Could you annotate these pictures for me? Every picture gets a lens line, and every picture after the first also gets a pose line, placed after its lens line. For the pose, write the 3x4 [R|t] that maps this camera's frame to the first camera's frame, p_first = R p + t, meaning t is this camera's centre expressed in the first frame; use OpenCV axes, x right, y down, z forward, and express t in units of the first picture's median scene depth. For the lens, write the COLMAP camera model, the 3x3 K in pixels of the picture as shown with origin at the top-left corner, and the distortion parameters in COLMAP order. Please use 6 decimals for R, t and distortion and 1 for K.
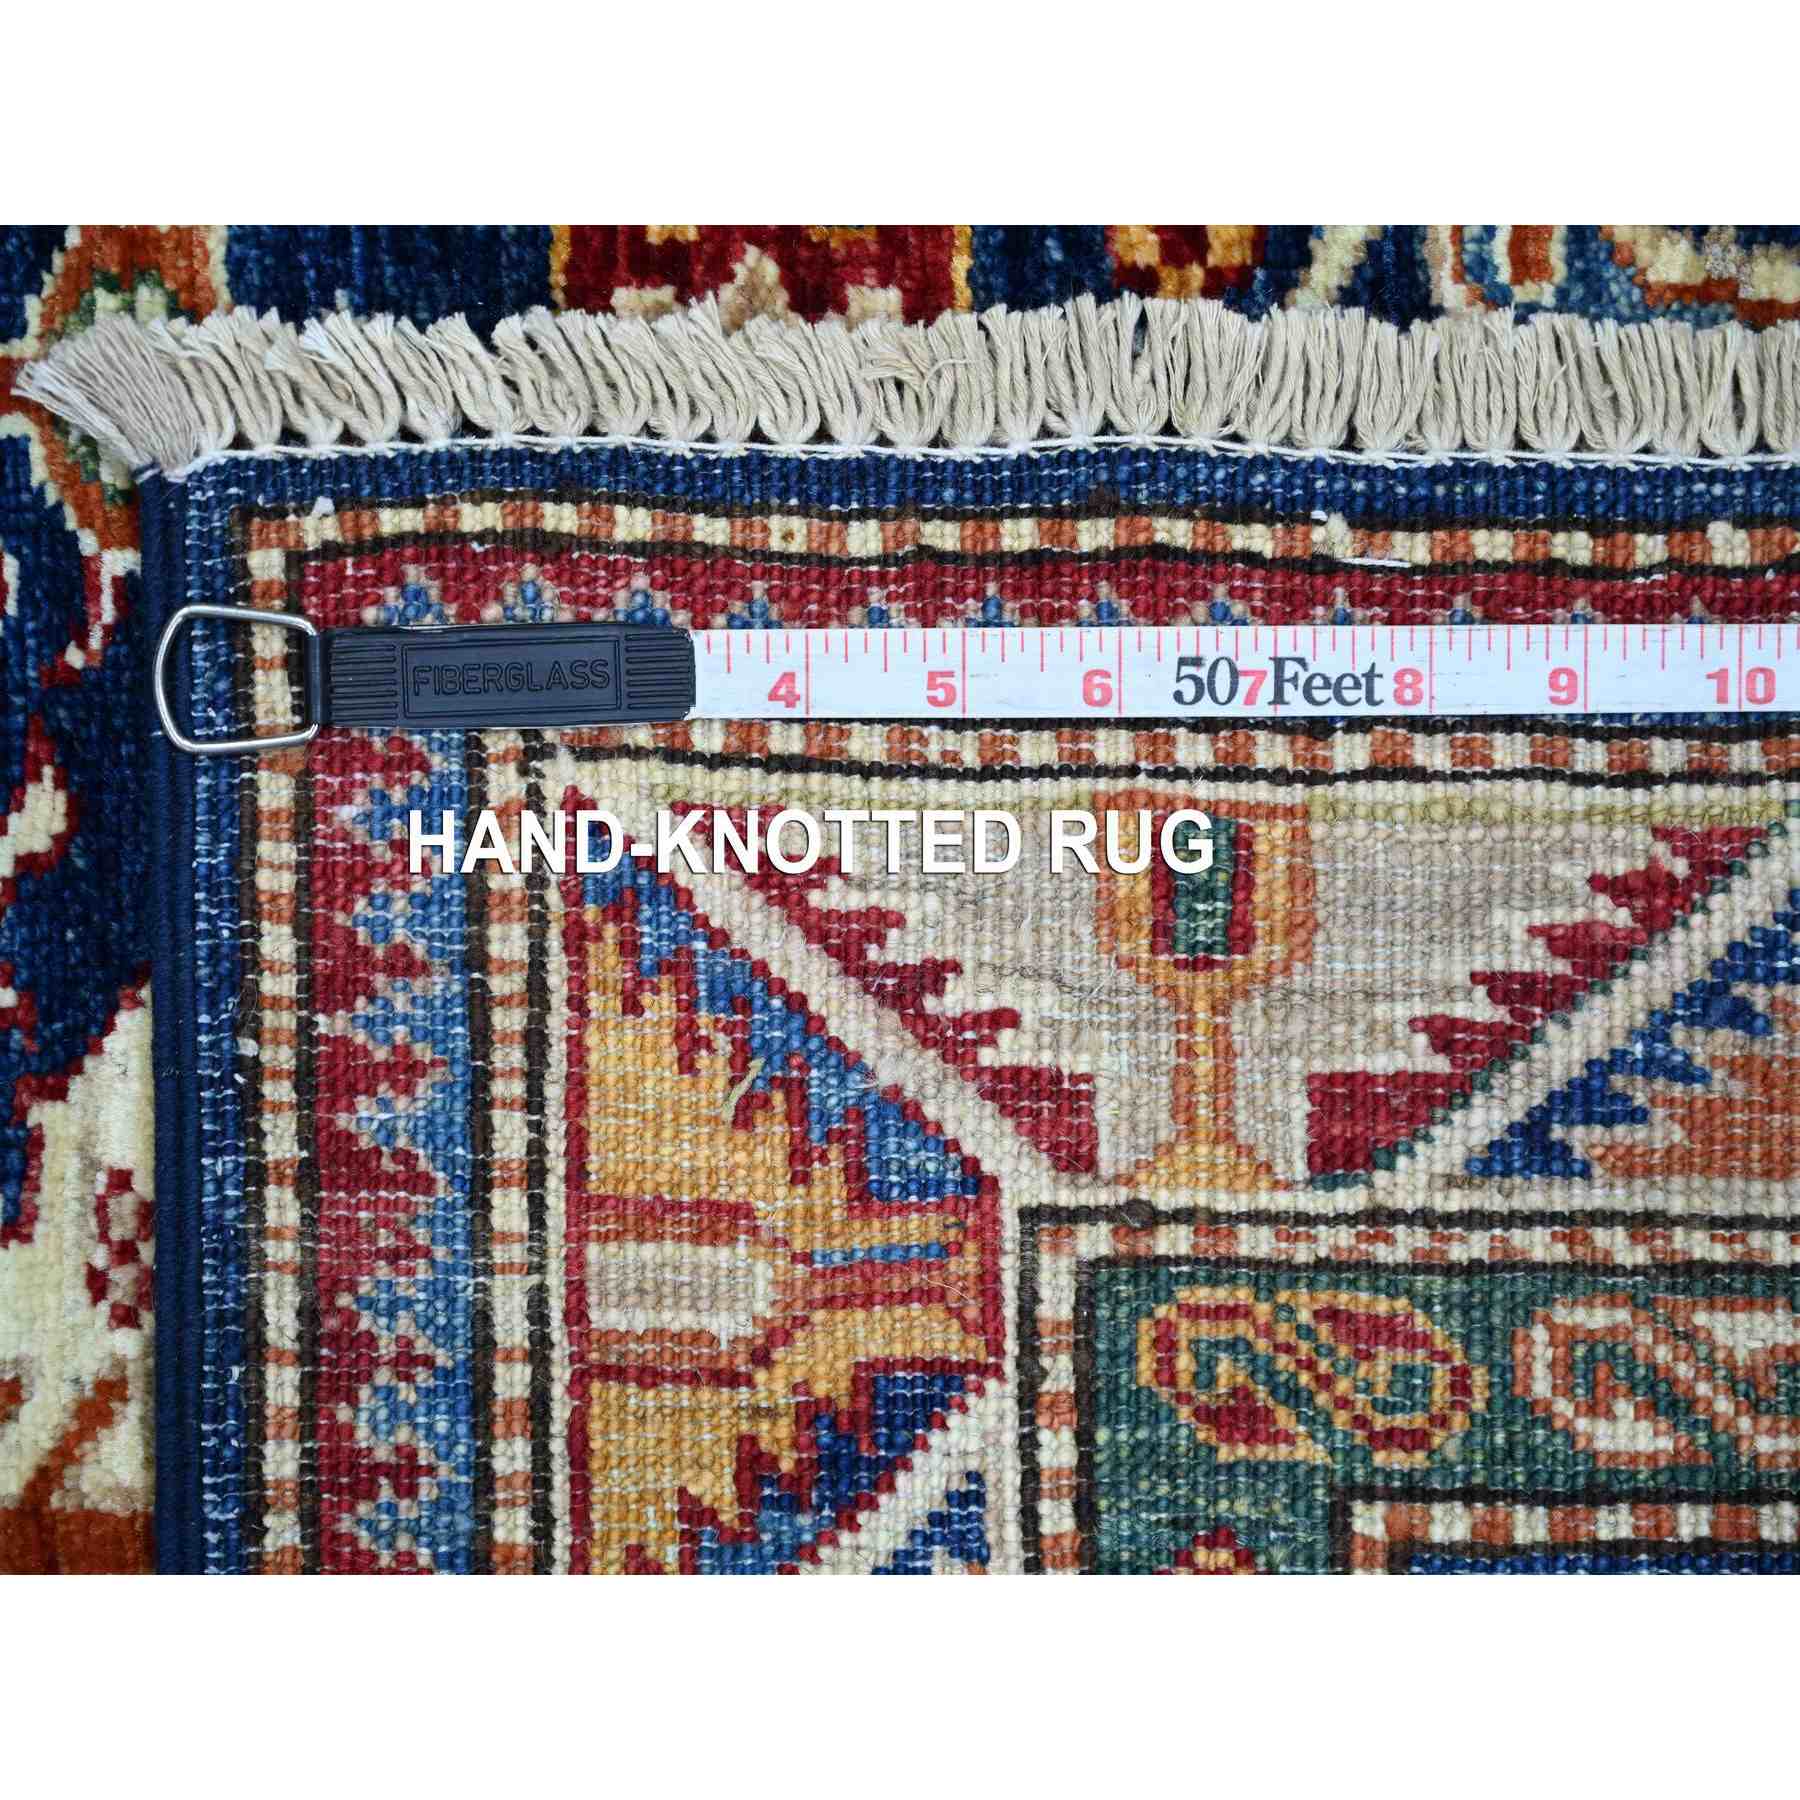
lens RADIAL K [[5275.6, 0, 900.0], [0, 5275.6, 900.0], [0, 0, 1]] dist [0.008929, -0.752716]
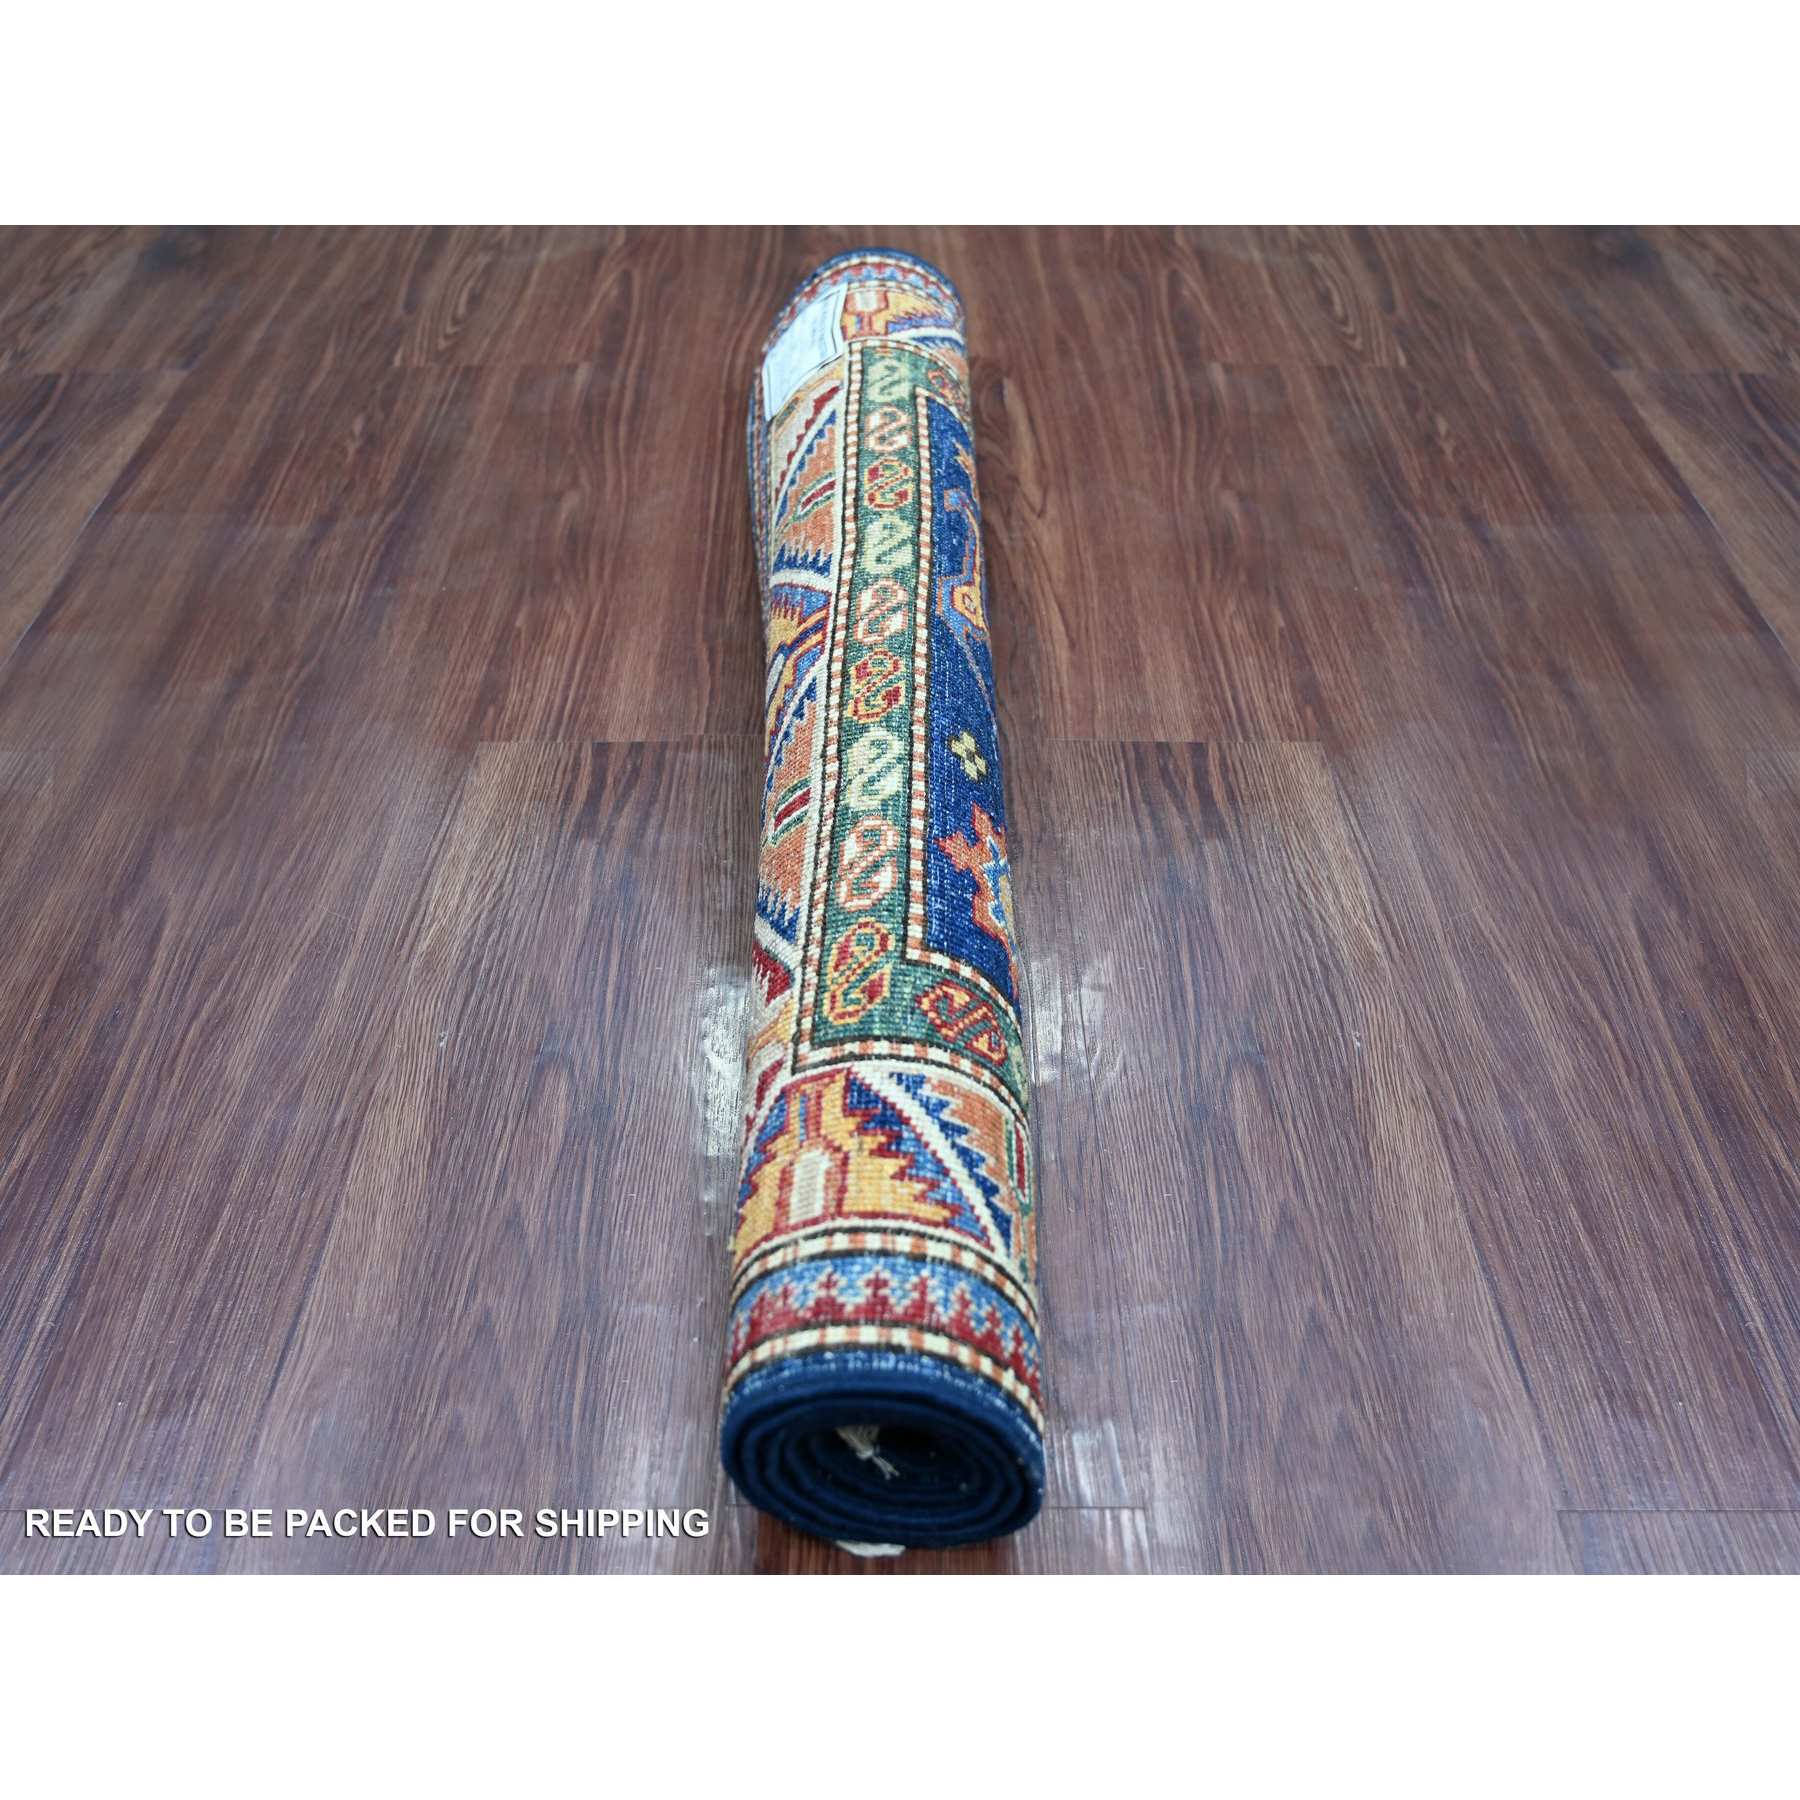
lens RADIAL K [[2435.9, 0, 900.0], [0, 2435.9, 900.0], [0, 0, 1]] dist [-0.002073, -0.002921]
pose [[0.022761, -0.997903, 0.060591, 0.030880], [0.993031, 0.029576, 0.114083, -0.022807], [-0.115636, 0.057572, 0.991622, -0.165855]]
